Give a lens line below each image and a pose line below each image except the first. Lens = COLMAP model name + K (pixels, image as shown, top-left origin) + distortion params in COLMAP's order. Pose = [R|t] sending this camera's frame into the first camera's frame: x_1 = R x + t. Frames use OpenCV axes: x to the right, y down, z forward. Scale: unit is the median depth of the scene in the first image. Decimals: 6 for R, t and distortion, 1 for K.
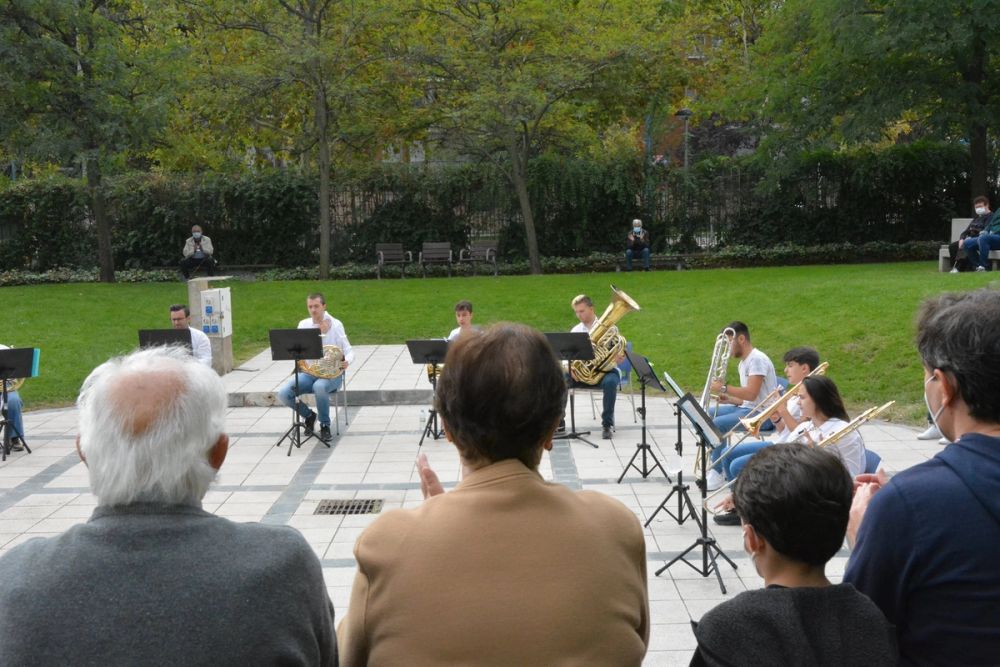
lens RADIAL K [[1294.2, 0, 508.7], [0, 1294.2, 340.2], [0, 0, 1]] dist [0.138909, 0.000000]
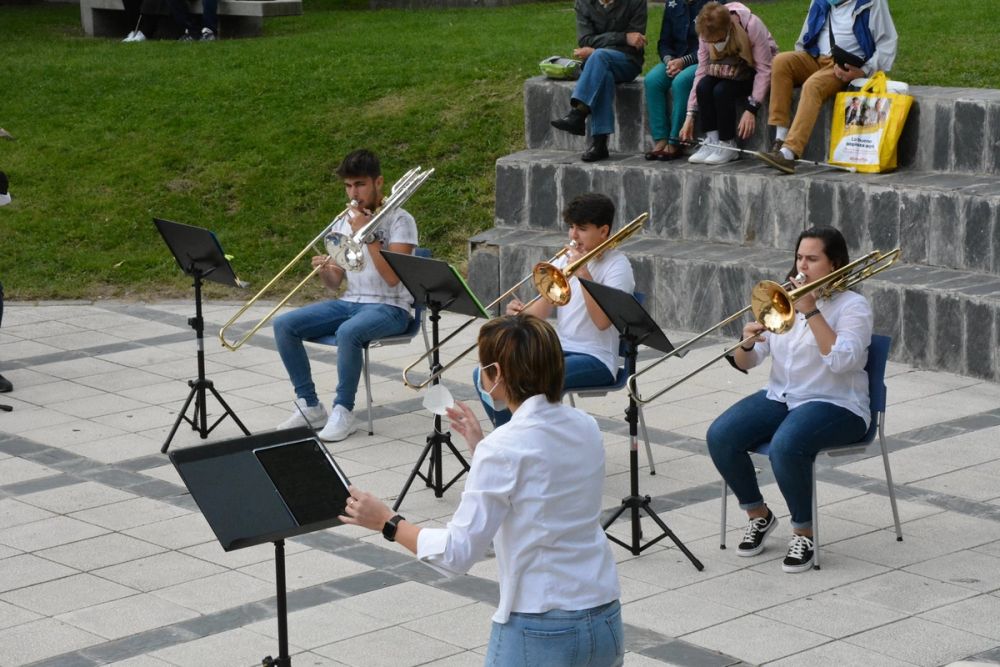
lens RADIAL K [[2614.7, 0, 498.2], [0, 2614.7, 336.1], [0, 0, 1]] dist [0.700778, 0.000000]
pose [[0.742350, -0.119161, 0.659331, -0.559448], [0.072533, 0.992567, 0.097721, -0.044048], [-0.666074, -0.024719, 0.745476, 0.052656]]
